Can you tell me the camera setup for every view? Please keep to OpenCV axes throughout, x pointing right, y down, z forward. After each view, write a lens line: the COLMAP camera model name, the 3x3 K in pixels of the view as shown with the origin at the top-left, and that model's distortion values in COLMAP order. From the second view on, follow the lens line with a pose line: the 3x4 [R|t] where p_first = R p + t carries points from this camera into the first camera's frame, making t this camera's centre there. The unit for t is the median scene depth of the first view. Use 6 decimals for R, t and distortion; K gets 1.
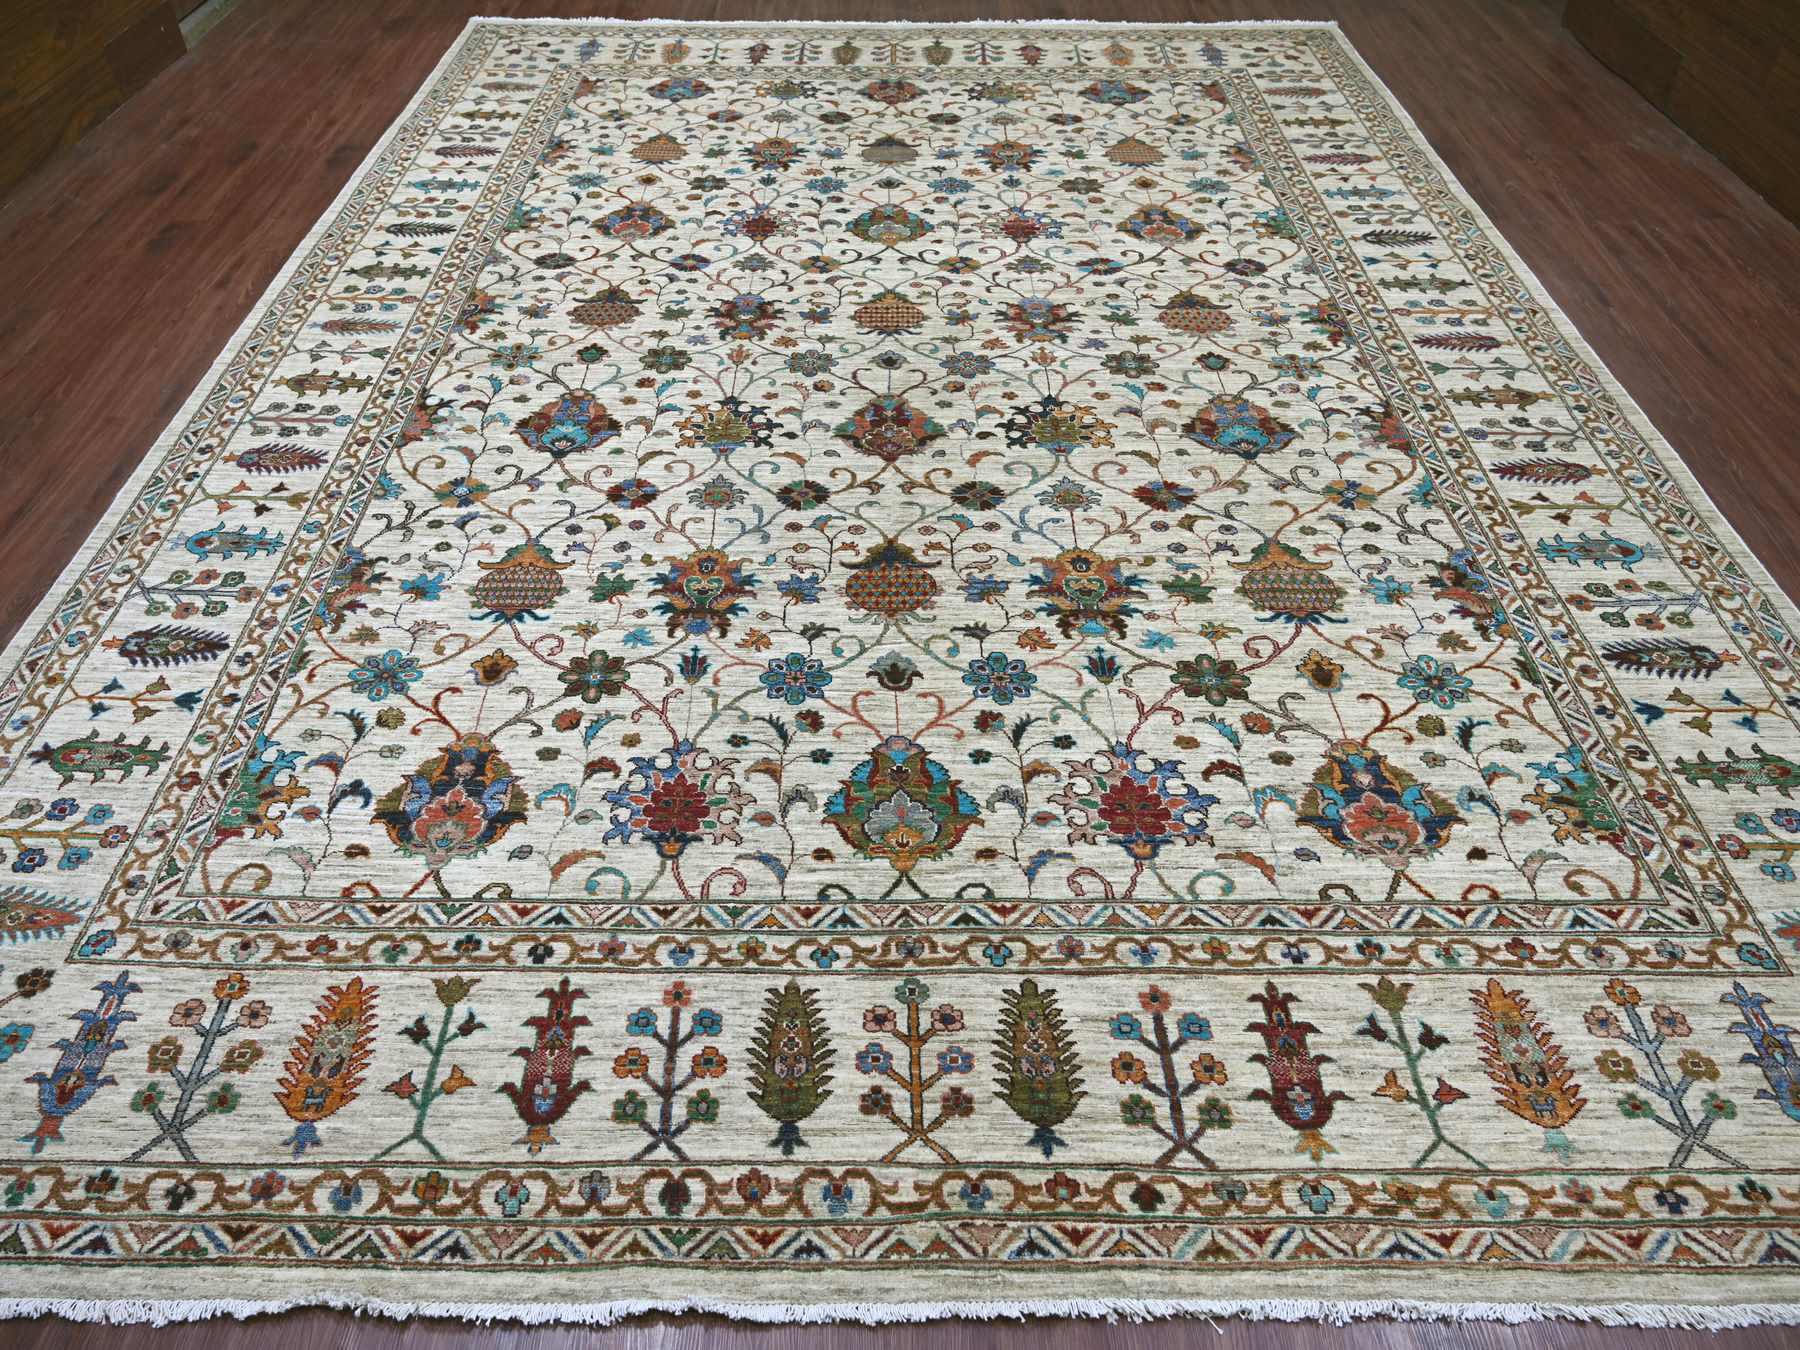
lens RADIAL K [[1107.8, 0, 900.0], [0, 1107.8, 675.0], [0, 0, 1]] dist [-0.010471, 0.002790]
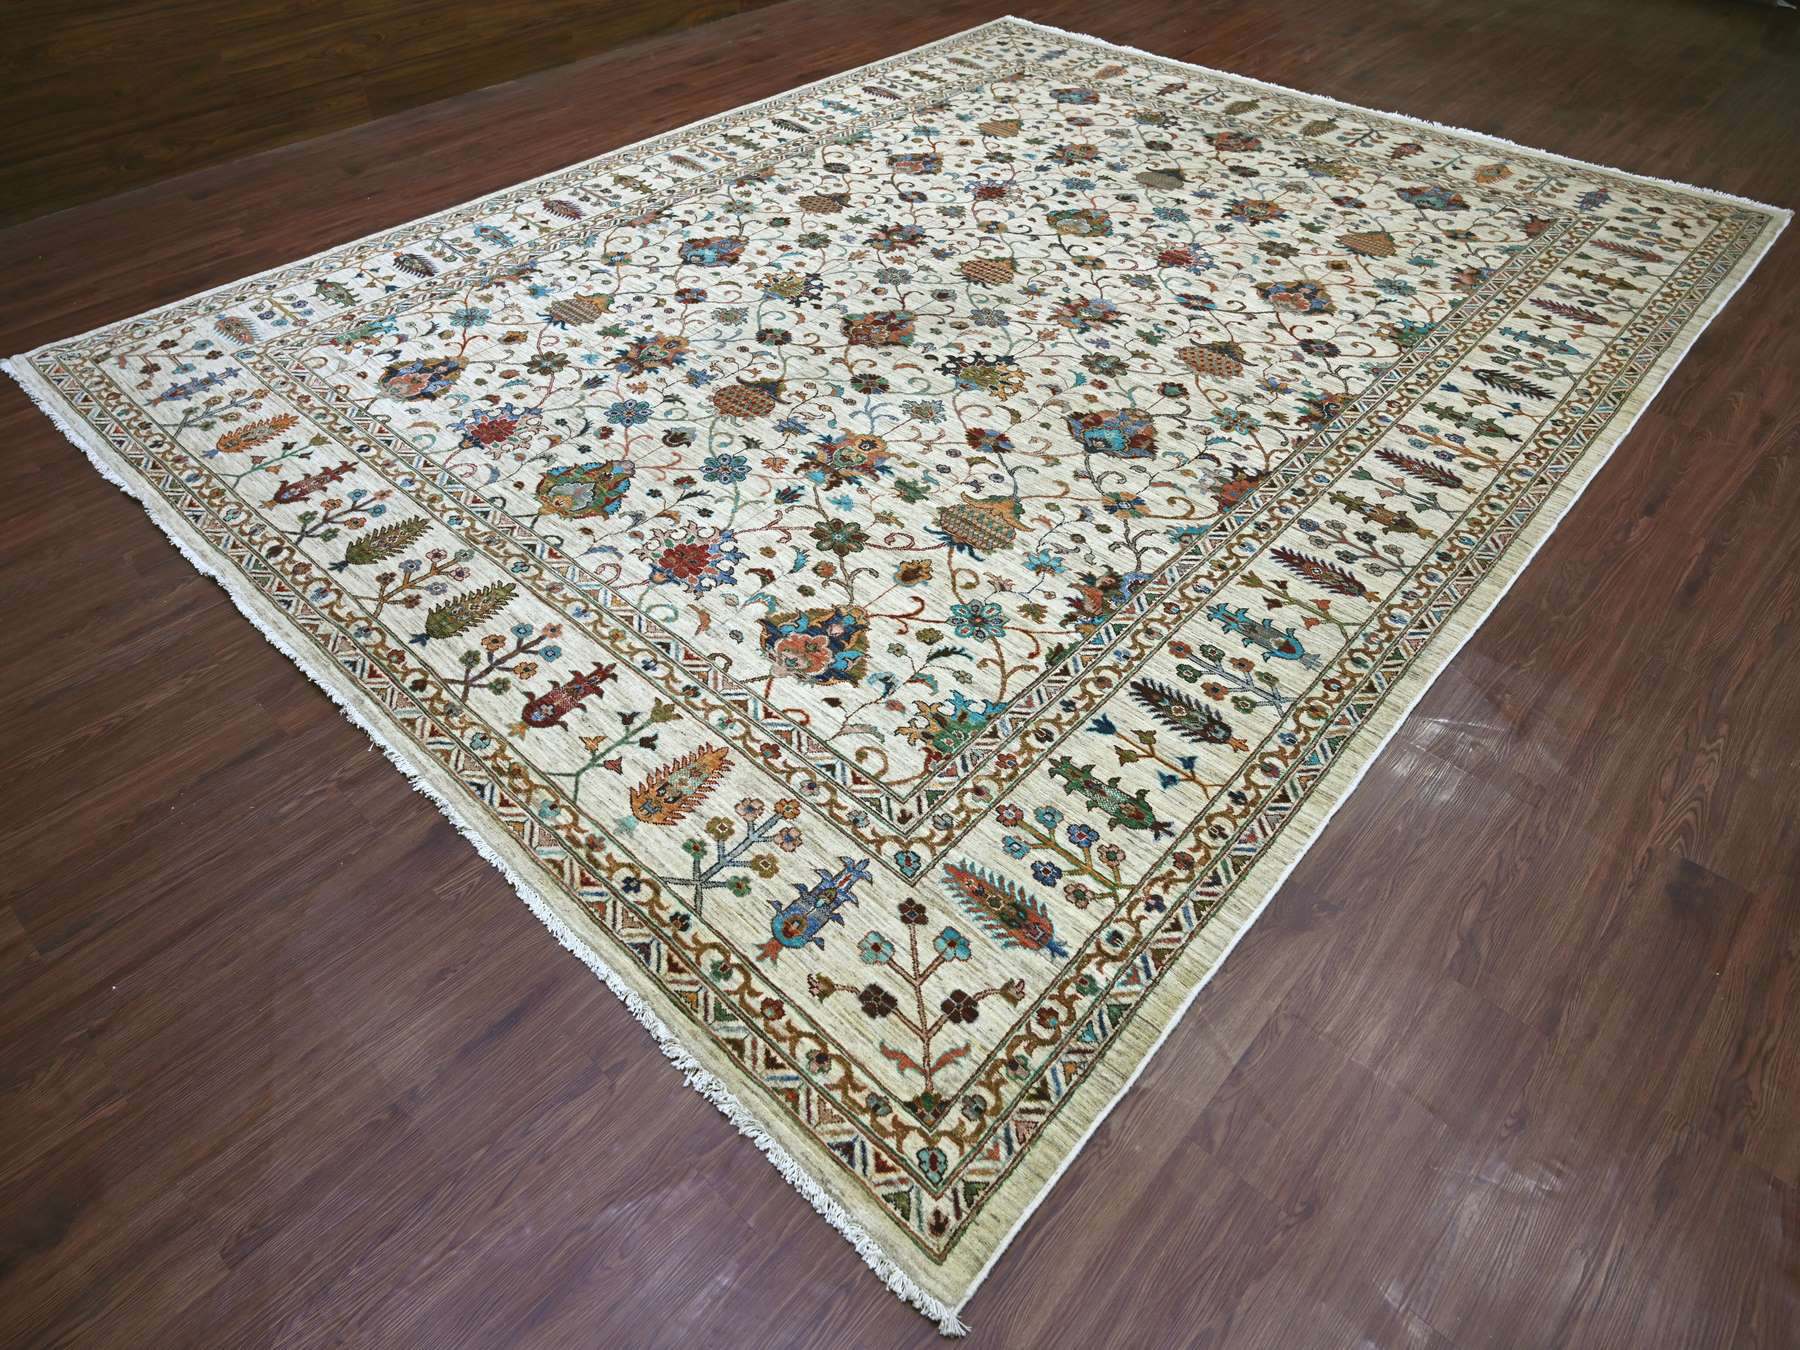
lens RADIAL K [[1107.8, 0, 900.0], [0, 1107.8, 675.0], [0, 0, 1]] dist [-0.010471, 0.002790]
pose [[0.735503, 0.475804, -0.482334, 0.781209], [-0.500080, 0.861564, 0.087336, -0.003772], [0.457117, 0.176970, 0.871623, -0.018839]]
